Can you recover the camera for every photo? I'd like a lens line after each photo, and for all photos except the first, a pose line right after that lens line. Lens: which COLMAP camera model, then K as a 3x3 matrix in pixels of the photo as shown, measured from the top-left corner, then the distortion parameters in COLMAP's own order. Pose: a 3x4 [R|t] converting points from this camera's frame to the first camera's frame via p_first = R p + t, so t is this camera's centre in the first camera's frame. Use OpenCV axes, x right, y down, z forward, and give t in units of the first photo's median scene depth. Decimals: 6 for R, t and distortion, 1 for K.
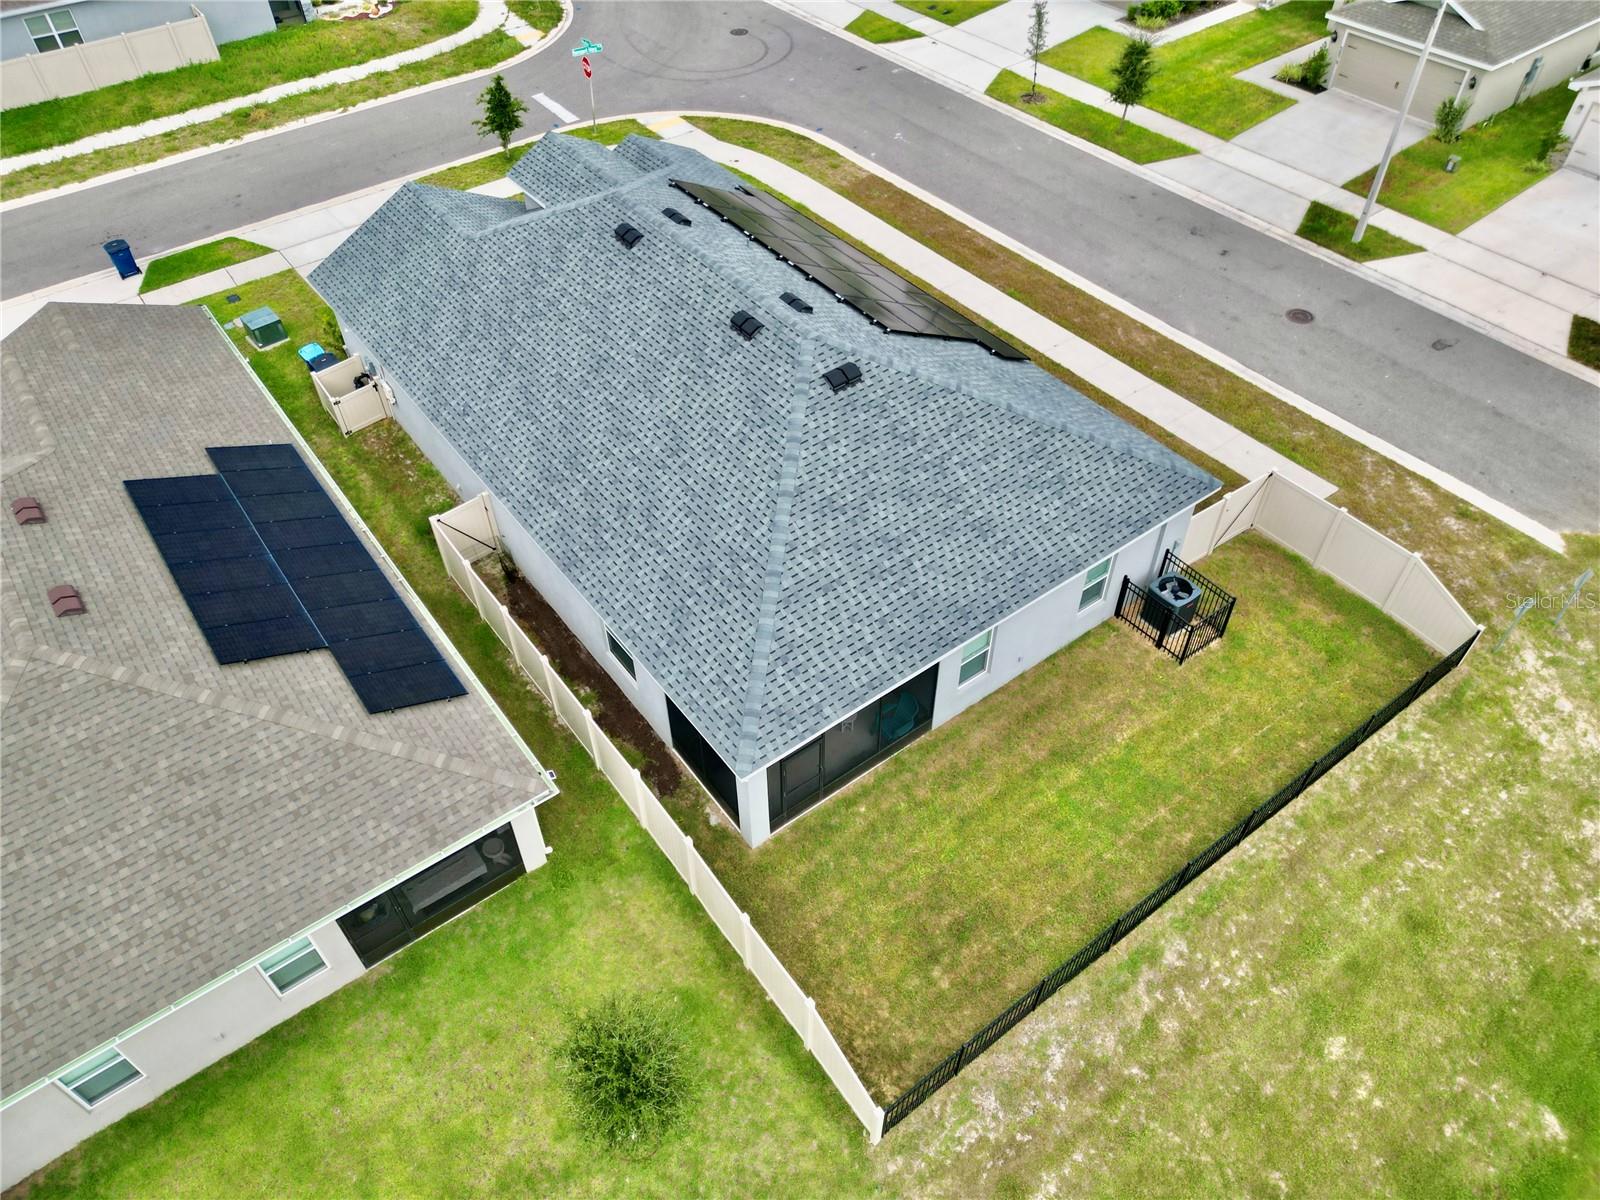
lens RADIAL K [[1121.9, 0, 782.6], [0, 1121.9, 602.0], [0, 0, 1]] dist [0.068594, -0.066622]
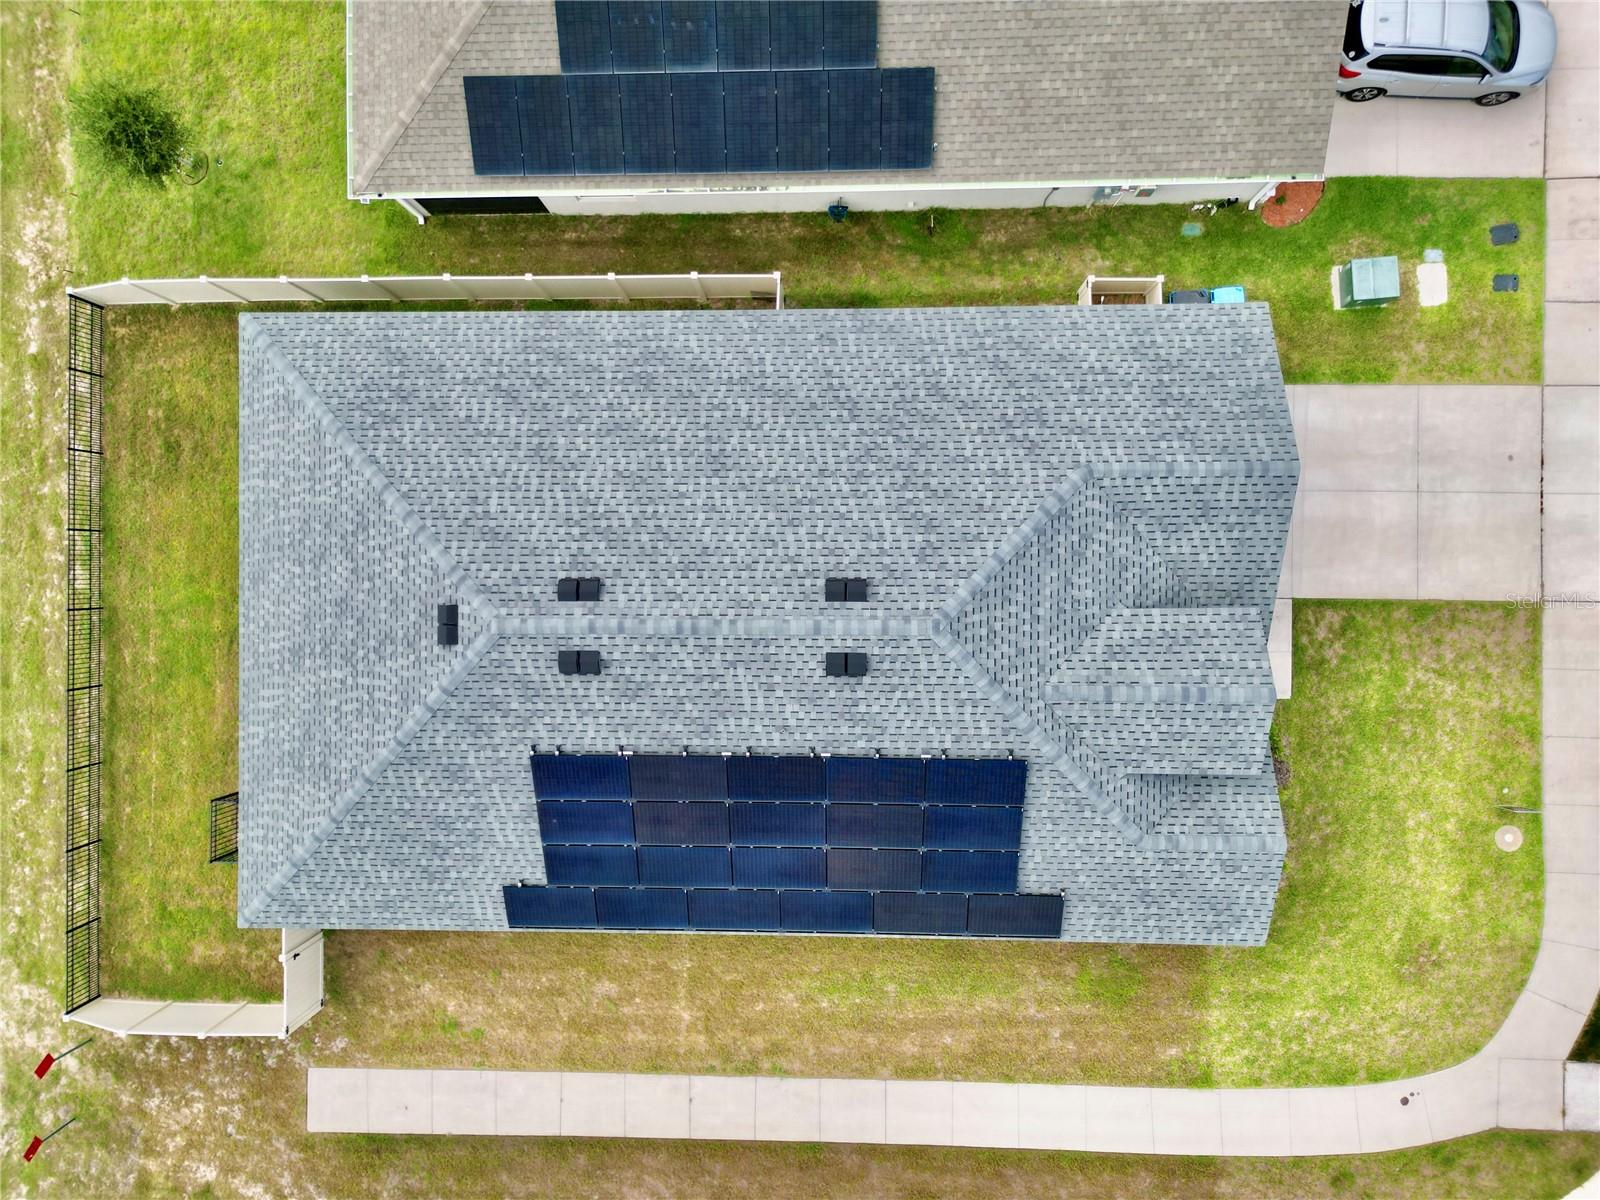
lens RADIAL K [[1121.9, 0, 784.7], [0, 1121.9, 599.7], [0, 0, 1]] dist [0.068594, -0.066622]
pose [[-0.593344, 0.802991, 0.056116, -0.165507], [-0.534638, -0.445249, 0.718273, -0.941642], [0.601752, 0.396180, 0.693495, 0.510763]]
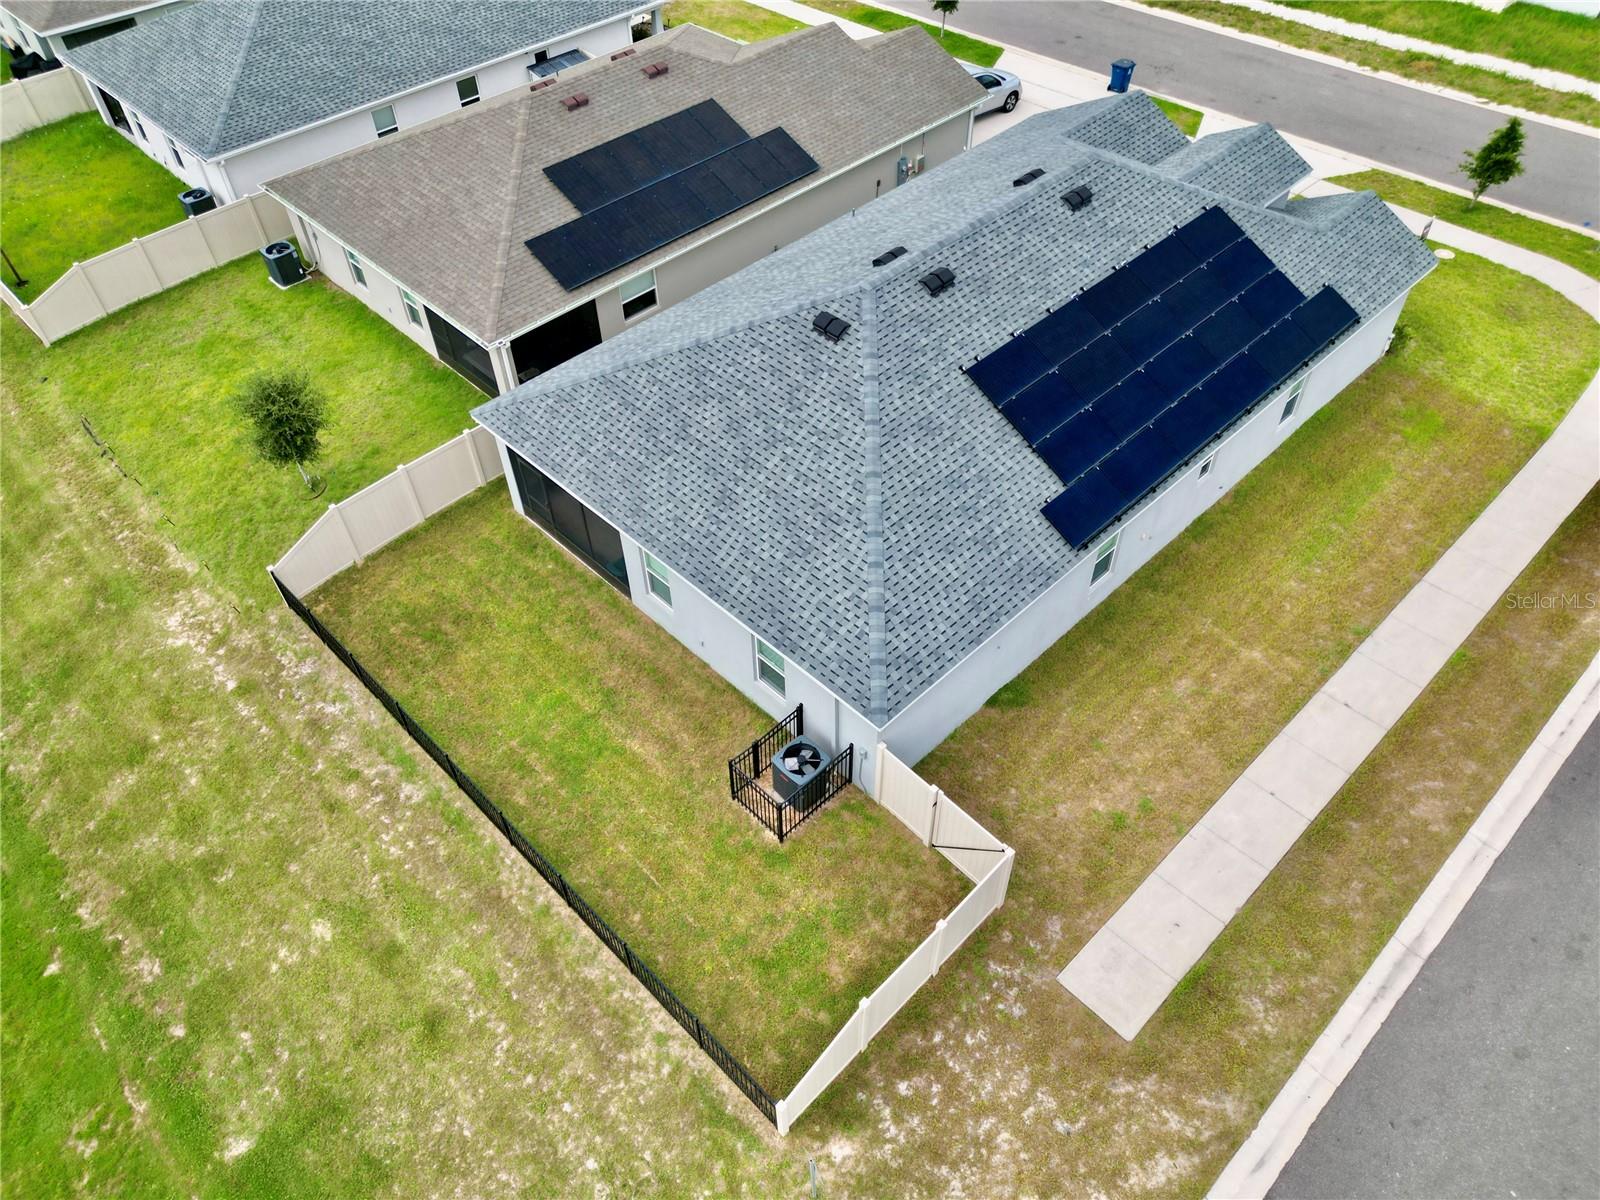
lens RADIAL K [[1121.9, 0, 781.8], [0, 1121.9, 601.9], [0, 0, 1]] dist [0.068594, -0.066622]
pose [[0.132369, 0.734310, -0.665783, 0.859023], [-0.698852, 0.545472, 0.462673, -0.480058], [0.702912, 0.404040, 0.585378, 0.463566]]
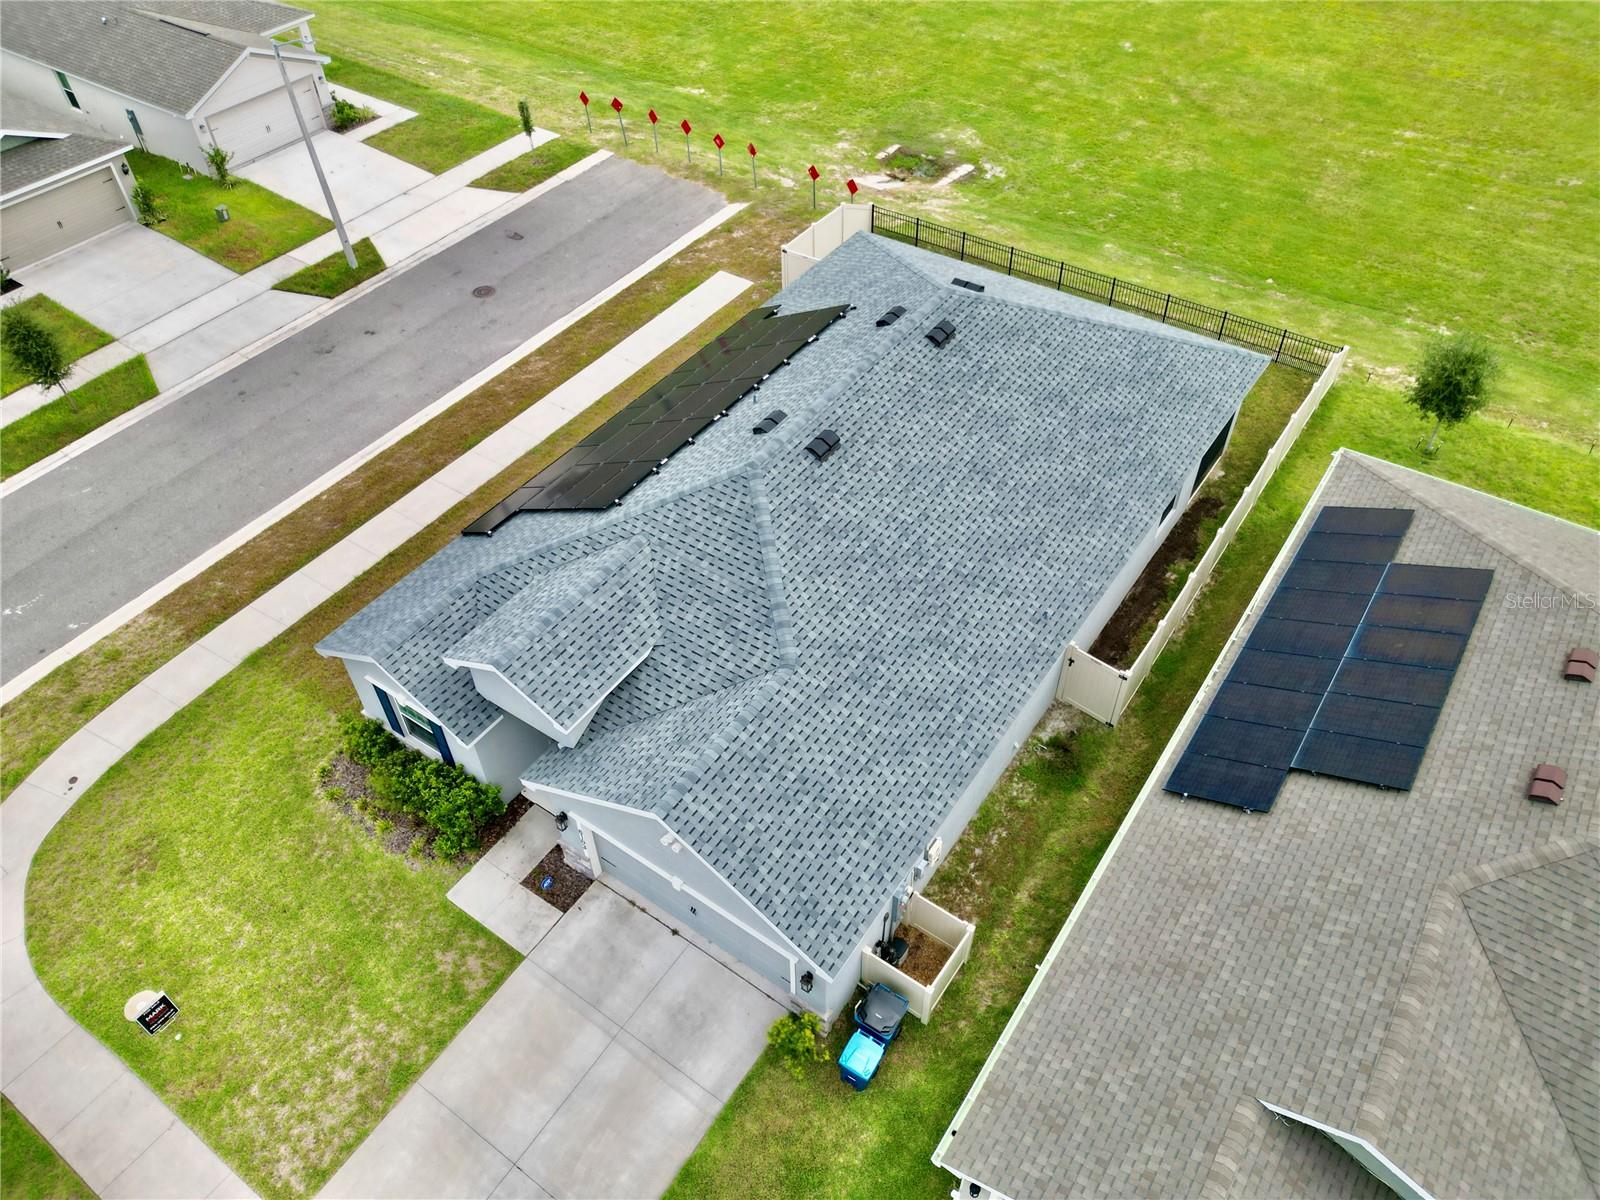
lens RADIAL K [[1121.9, 0, 784.5], [0, 1121.9, 600.9], [0, 0, 1]] dist [0.068594, -0.066622]
pose [[-0.317167, -0.659920, 0.681110, -0.881013], [0.704243, 0.317123, 0.635196, -0.950869], [-0.635175, 0.681130, 0.364163, 0.879181]]
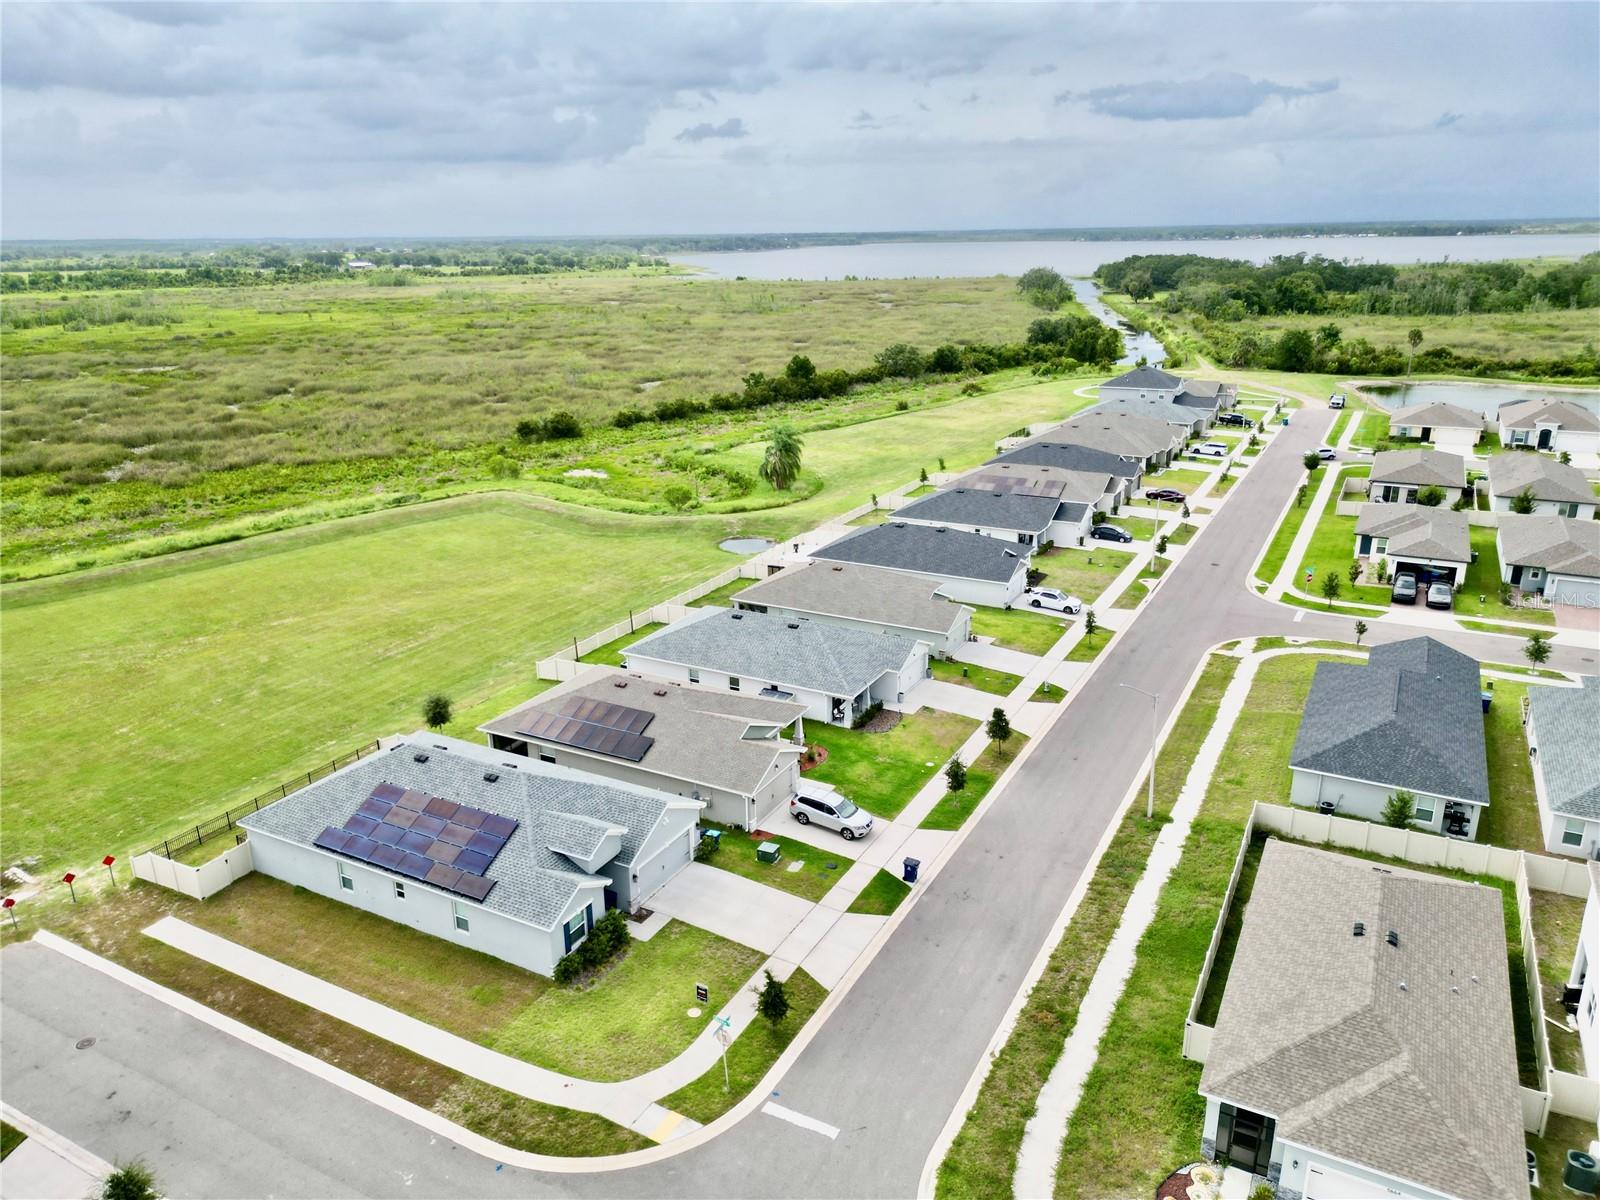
lens RADIAL K [[1121.9, 0, 782.9], [0, 1121.9, 600.4], [0, 0, 1]] dist [0.068594, -0.066622]
pose [[-0.906958, 0.163136, -0.388347, 0.199911], [-0.280230, 0.454640, 0.845443, -2.748226], [0.314480, 0.875608, -0.366624, 1.880748]]
